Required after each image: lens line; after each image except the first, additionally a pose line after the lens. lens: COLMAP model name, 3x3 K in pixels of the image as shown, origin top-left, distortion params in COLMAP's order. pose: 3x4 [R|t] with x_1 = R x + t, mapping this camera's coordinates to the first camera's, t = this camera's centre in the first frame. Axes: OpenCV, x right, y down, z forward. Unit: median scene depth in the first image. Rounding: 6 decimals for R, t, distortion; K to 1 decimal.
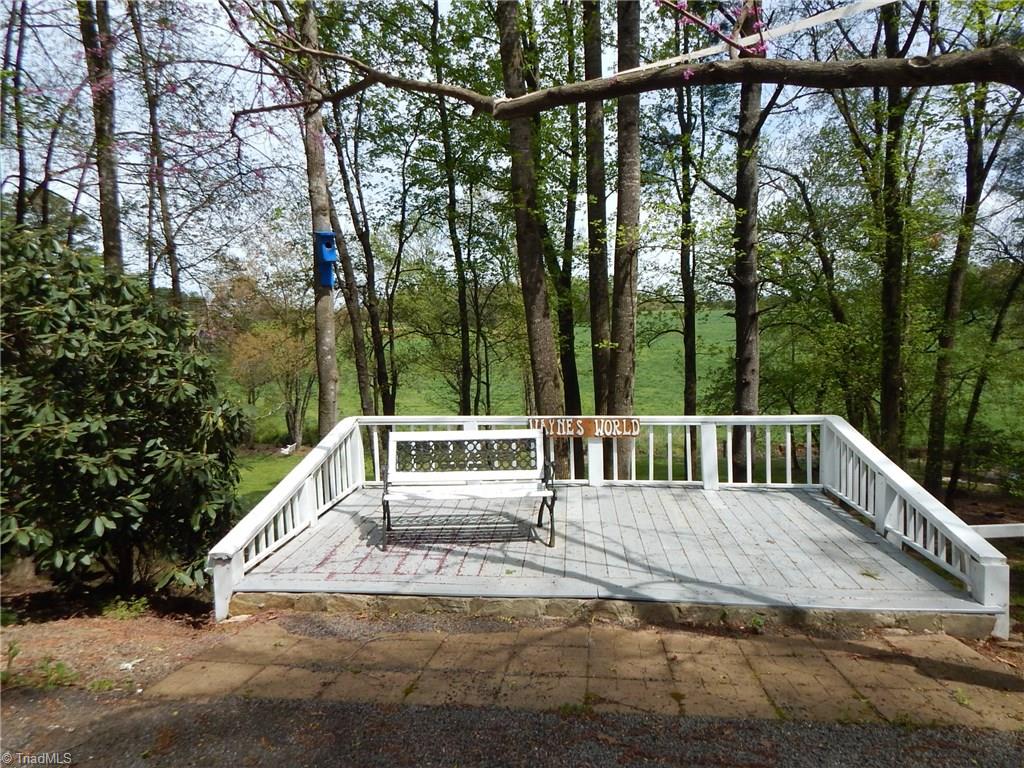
lens RADIAL K [[655.5, 0, 513.3], [0, 655.5, 378.3], [0, 0, 1]] dist [-0.000679, -0.013221]
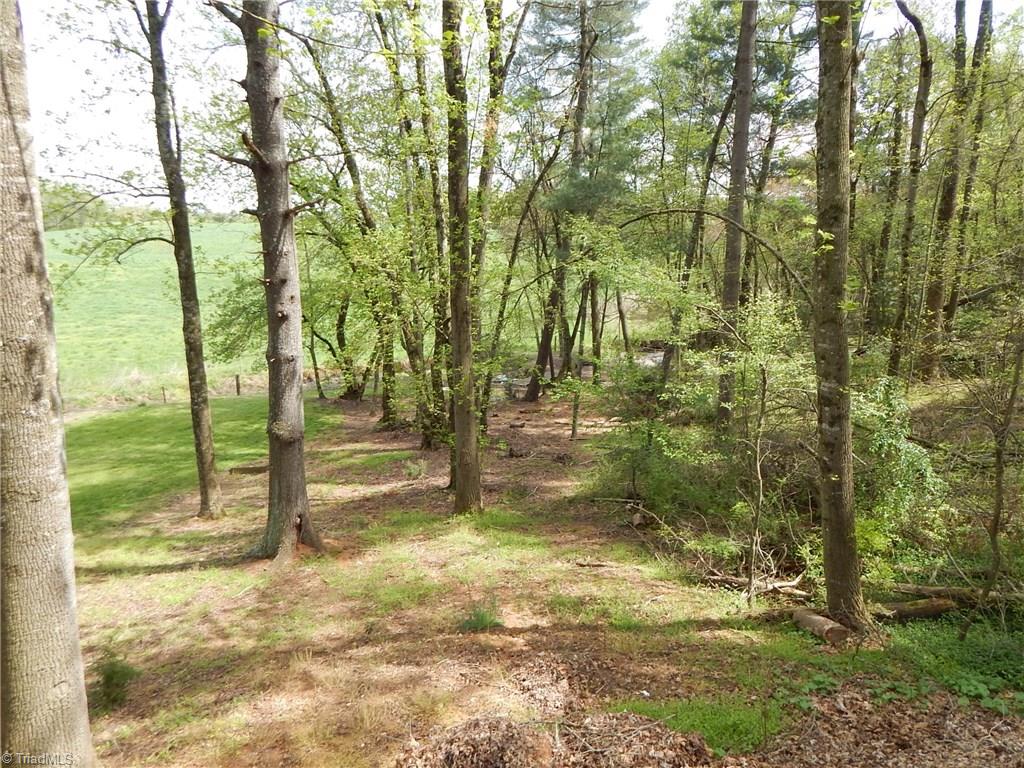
lens RADIAL K [[655.5, 0, 513.3], [0, 655.5, 378.3], [0, 0, 1]] dist [-0.000679, -0.013221]
pose [[0.745890, -0.117663, 0.655594, 0.062109], [0.034316, 0.989755, 0.138594, -0.011553], [-0.665184, -0.080879, 0.742286, 0.253039]]
